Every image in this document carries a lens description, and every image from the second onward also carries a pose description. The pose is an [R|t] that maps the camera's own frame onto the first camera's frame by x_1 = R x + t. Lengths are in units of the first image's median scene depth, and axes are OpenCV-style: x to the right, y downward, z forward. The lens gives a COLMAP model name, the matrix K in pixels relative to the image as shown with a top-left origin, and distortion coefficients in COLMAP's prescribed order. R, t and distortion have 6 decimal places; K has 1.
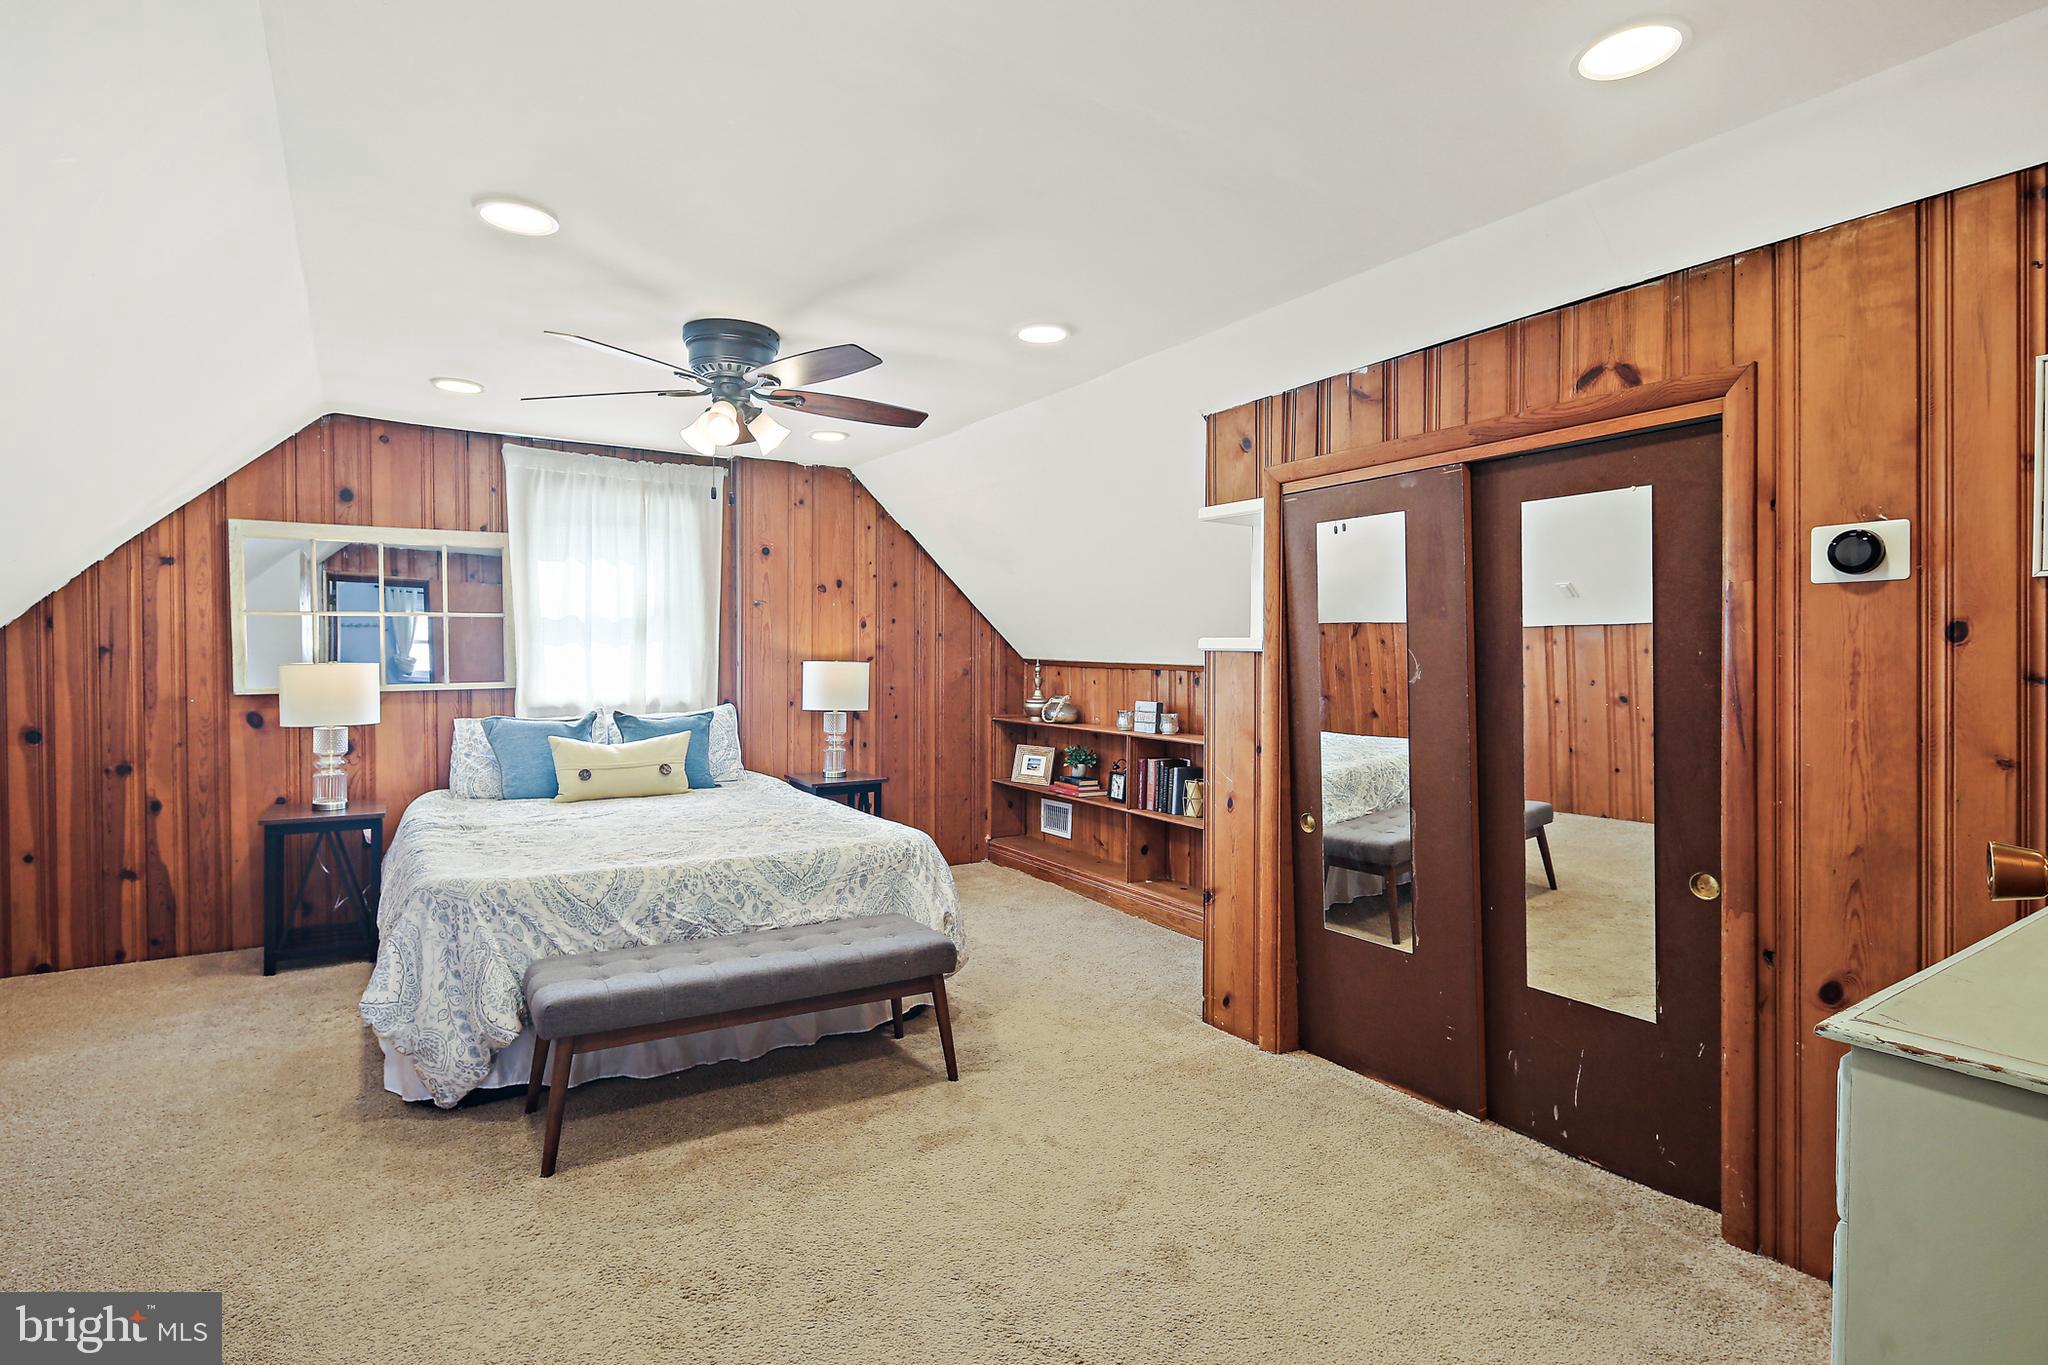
lens RADIAL K [[1008.9, 0, 1044.4], [0, 1008.9, 673.8], [0, 0, 1]] dist [0.006407, -0.005044]
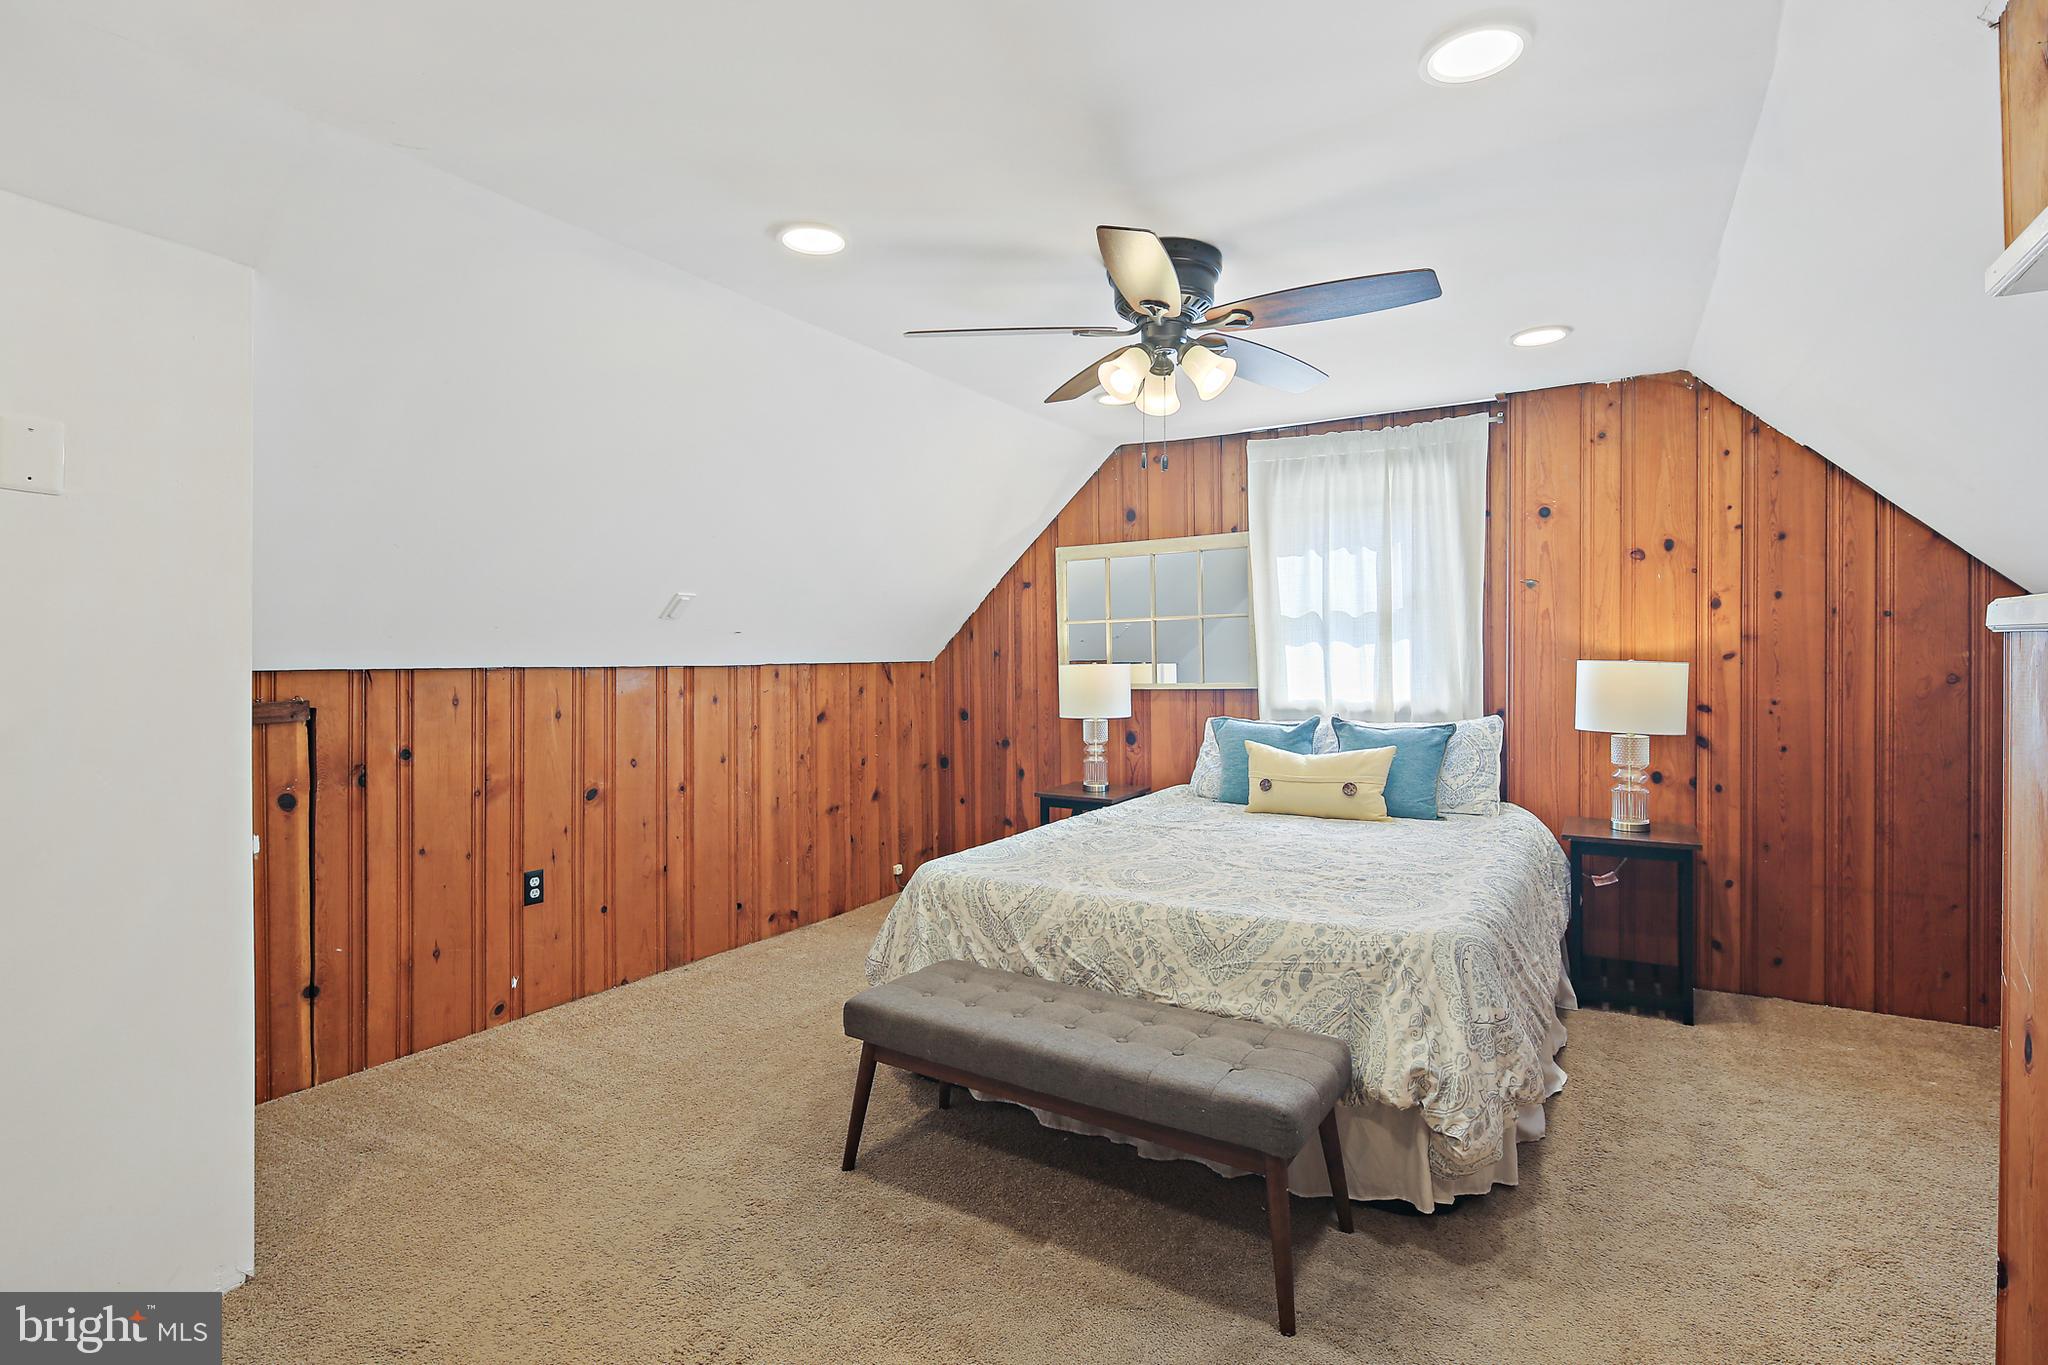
lens RADIAL K [[1008.9, 0, 1012.0], [0, 1008.9, 671.8], [0, 0, 1]] dist [0.006407, -0.005044]
pose [[0.430301, 0.006629, -0.902661, 0.291009], [-0.008040, 0.999962, 0.003511, -0.004744], [0.902649, 0.005747, 0.430338, 0.421531]]
